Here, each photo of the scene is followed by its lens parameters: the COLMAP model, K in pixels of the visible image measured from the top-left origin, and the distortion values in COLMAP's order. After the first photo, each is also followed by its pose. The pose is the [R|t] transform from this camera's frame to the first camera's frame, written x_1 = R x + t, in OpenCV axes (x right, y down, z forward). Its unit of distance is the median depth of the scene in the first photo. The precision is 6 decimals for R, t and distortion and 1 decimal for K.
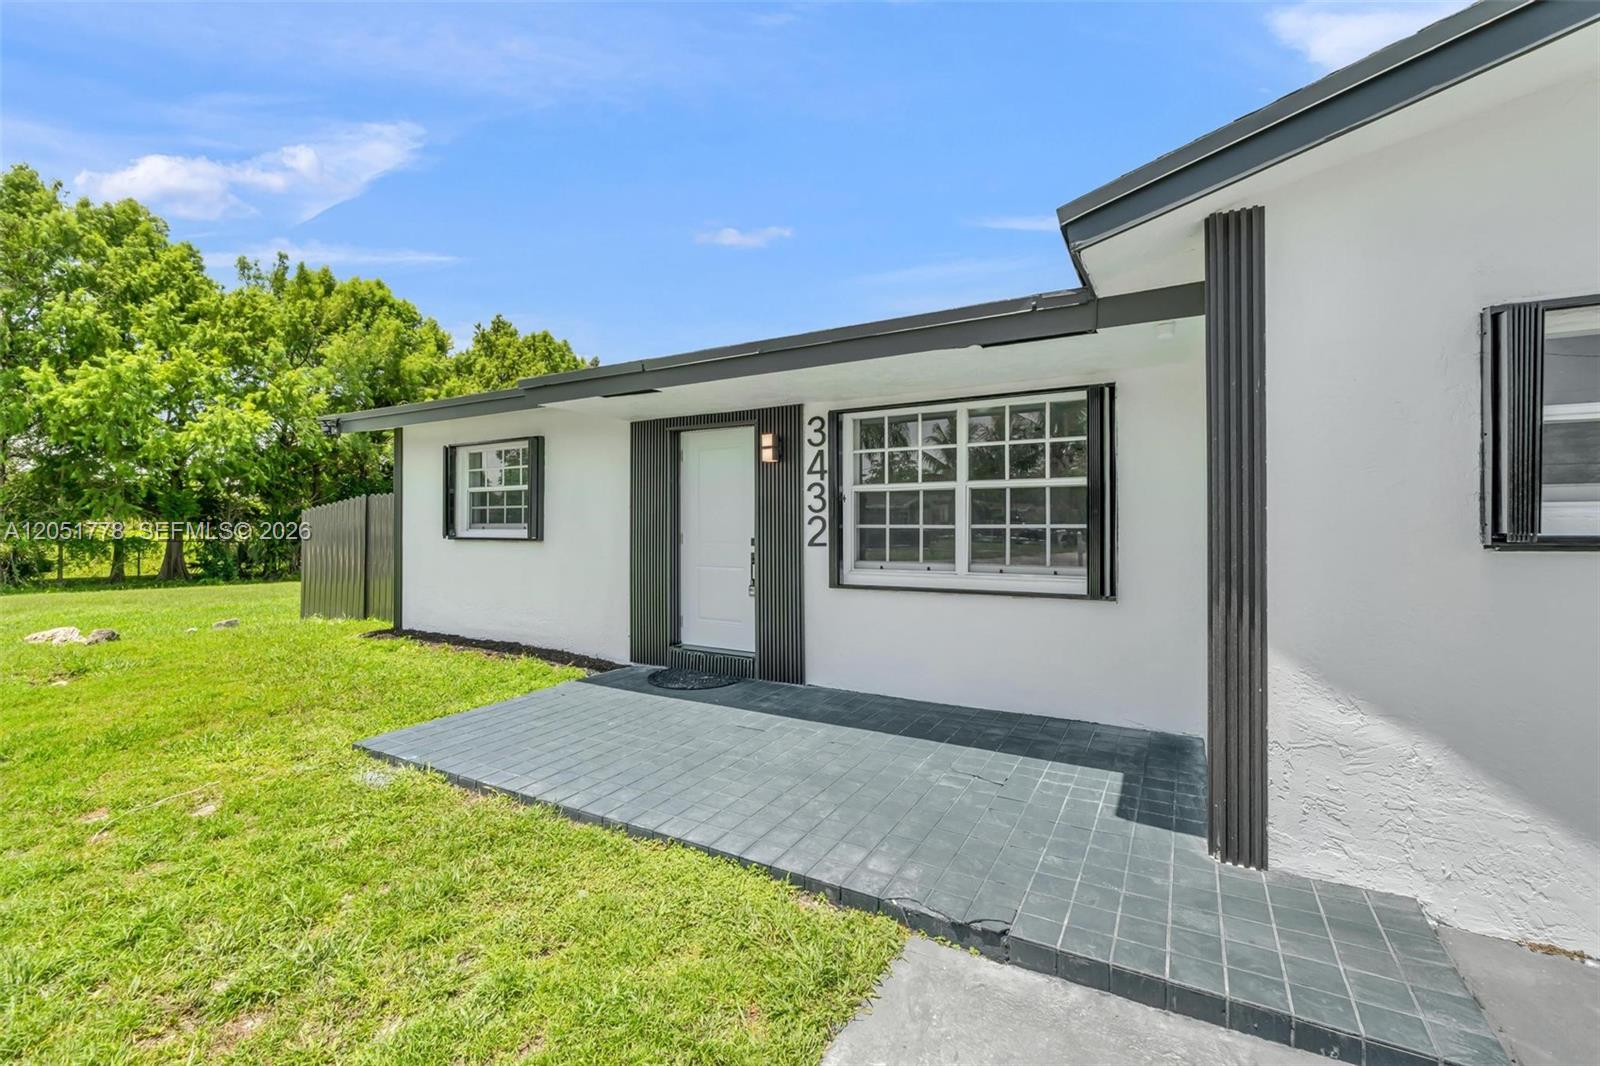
lens RADIAL K [[679.0, 0, 800.1], [0, 679.0, 530.1], [0, 0, 1]] dist [0.002359, 0.000021]
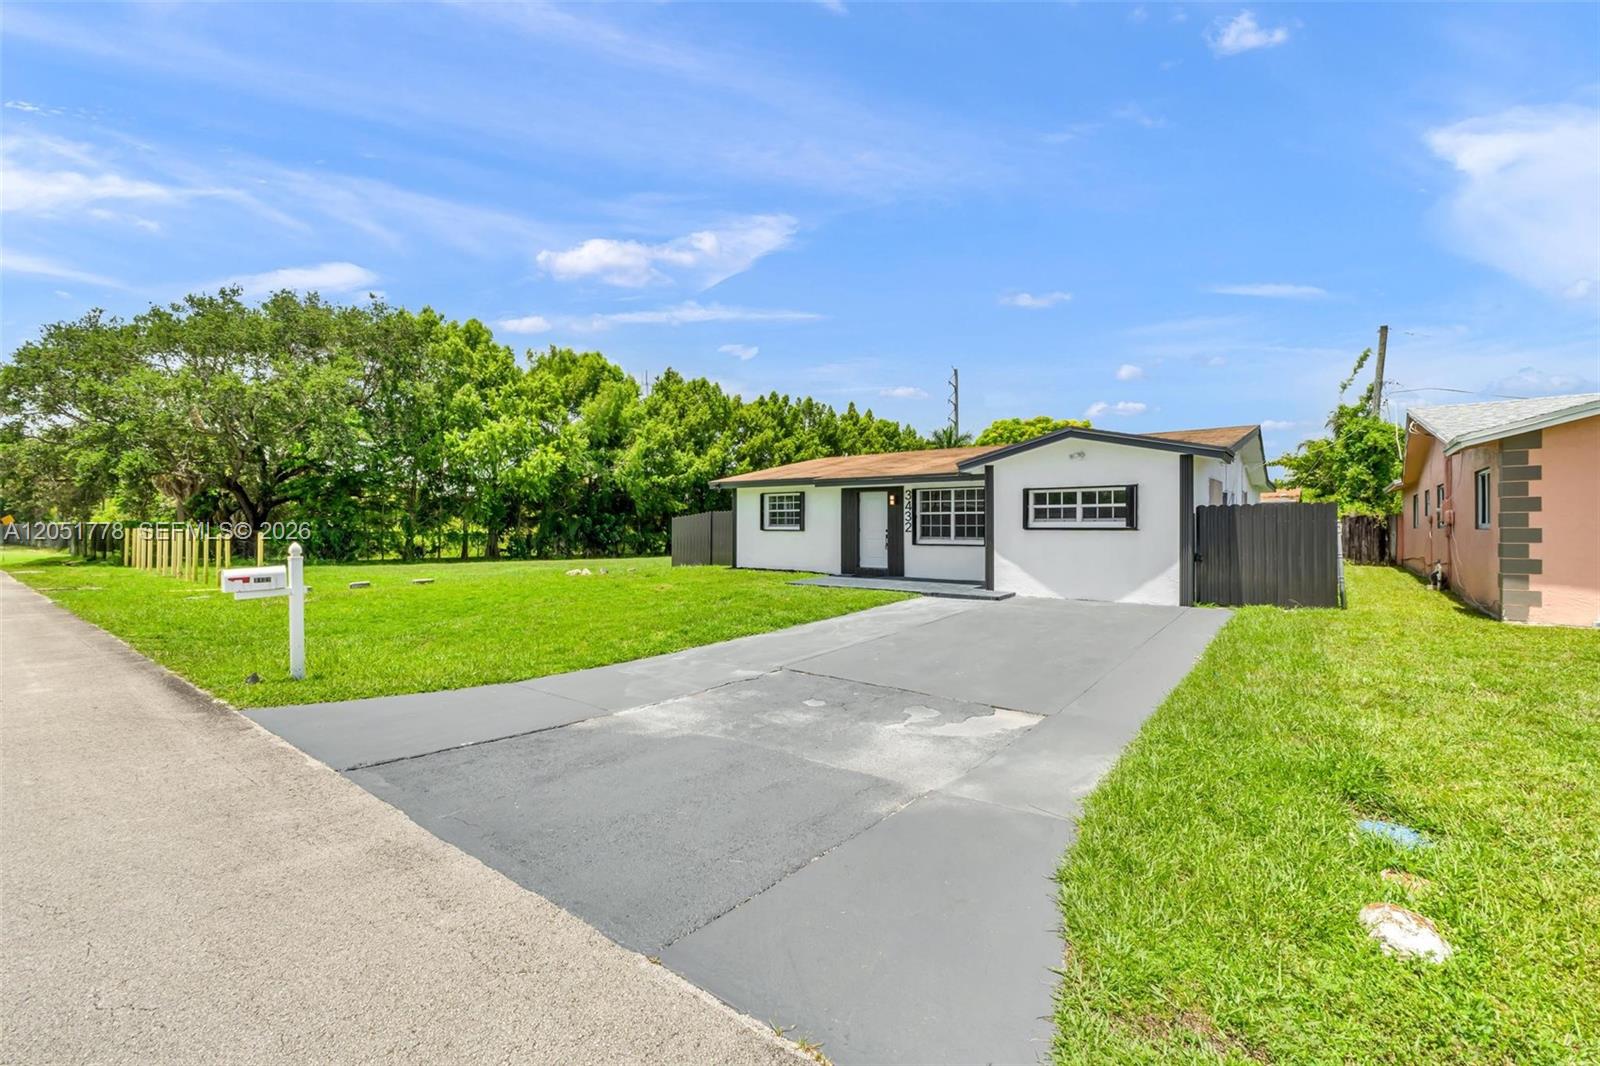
lens RADIAL K [[679.0, 0, 812.1], [0, 679.0, 529.1], [0, 0, 1]] dist [0.002359, 0.000021]
pose [[0.993094, 0.001207, -0.117319, -0.037575], [-0.001059, 0.999999, 0.001326, 0.005098], [0.117320, -0.001193, 0.993093, -1.704101]]
